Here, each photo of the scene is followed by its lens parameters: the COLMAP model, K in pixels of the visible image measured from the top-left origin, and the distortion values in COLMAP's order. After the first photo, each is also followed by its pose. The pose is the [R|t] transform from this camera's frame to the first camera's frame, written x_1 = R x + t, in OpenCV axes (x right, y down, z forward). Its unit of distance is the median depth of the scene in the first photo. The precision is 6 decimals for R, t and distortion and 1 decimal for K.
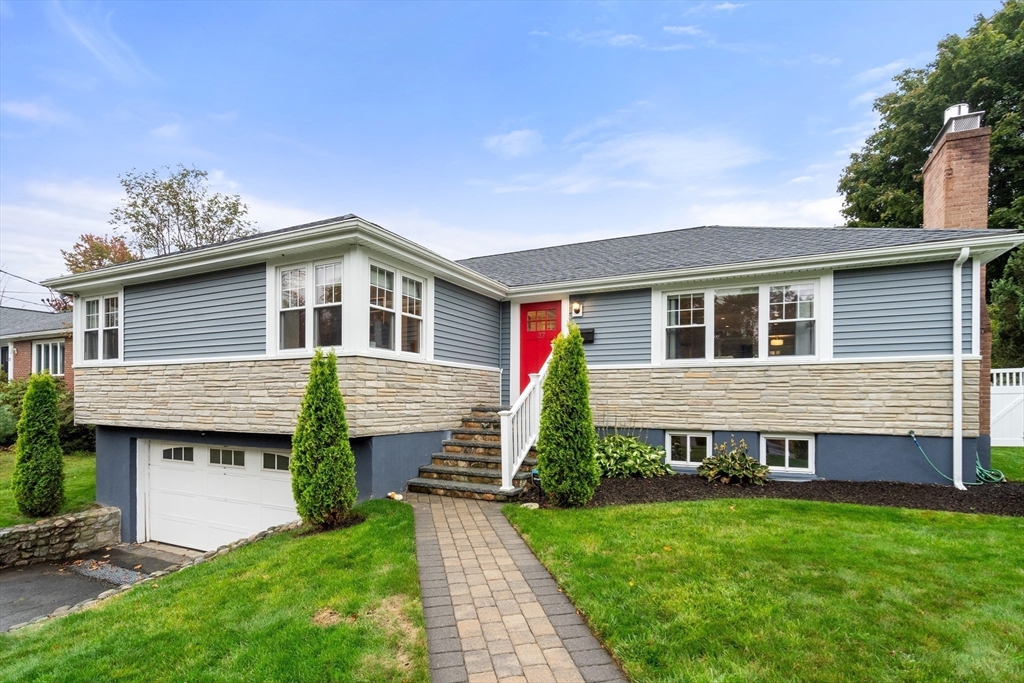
lens RADIAL K [[481.7, 0, 483.5], [0, 481.7, 400.4], [0, 0, 1]] dist [-0.000378, -0.000357]
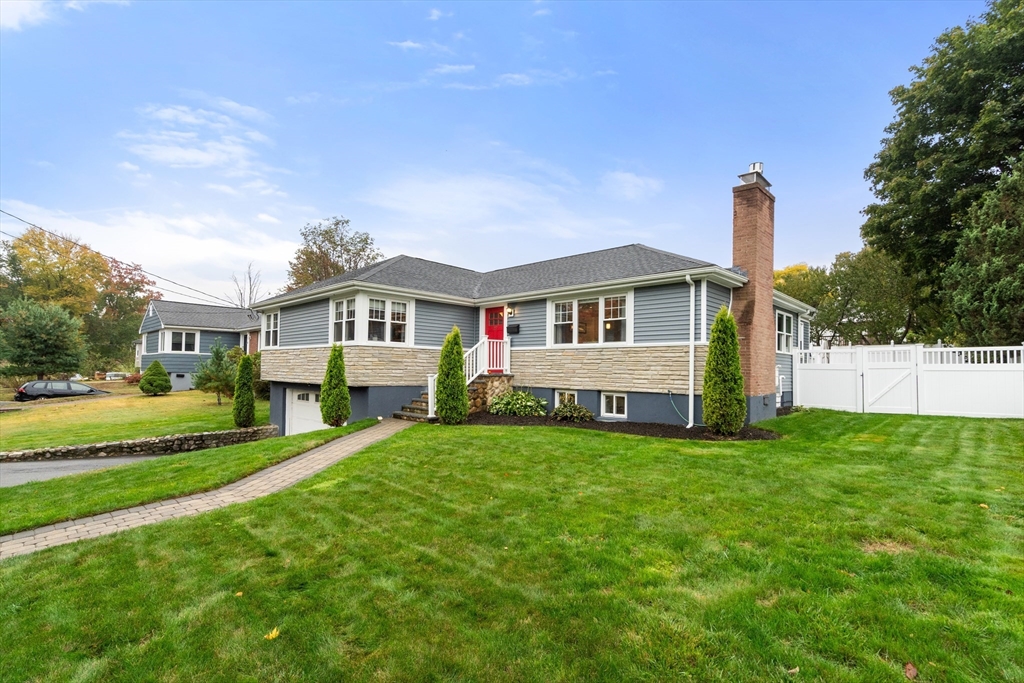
lens RADIAL K [[481.7, 0, 506.4], [0, 481.7, 358.3], [0, 0, 1]] dist [-0.000378, -0.000357]
pose [[0.948911, 0.001553, -0.315539, 0.766156], [-0.011143, 0.999529, -0.028590, 0.008522], [0.315346, 0.030646, 0.948482, -0.565219]]
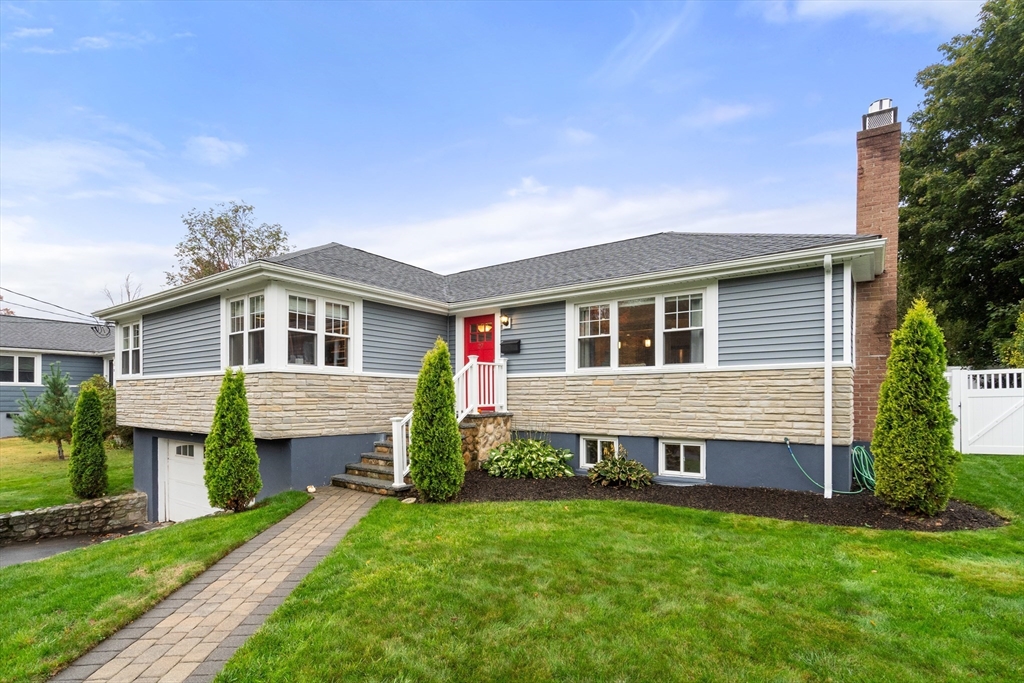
lens RADIAL K [[481.7, 0, 502.1], [0, 481.7, 398.3], [0, 0, 1]] dist [-0.000378, -0.000357]
pose [[0.985722, -0.004217, -0.168330, 0.412699], [0.003937, 0.999990, -0.001995, -0.017375], [0.168337, 0.001304, 0.985729, -0.077975]]
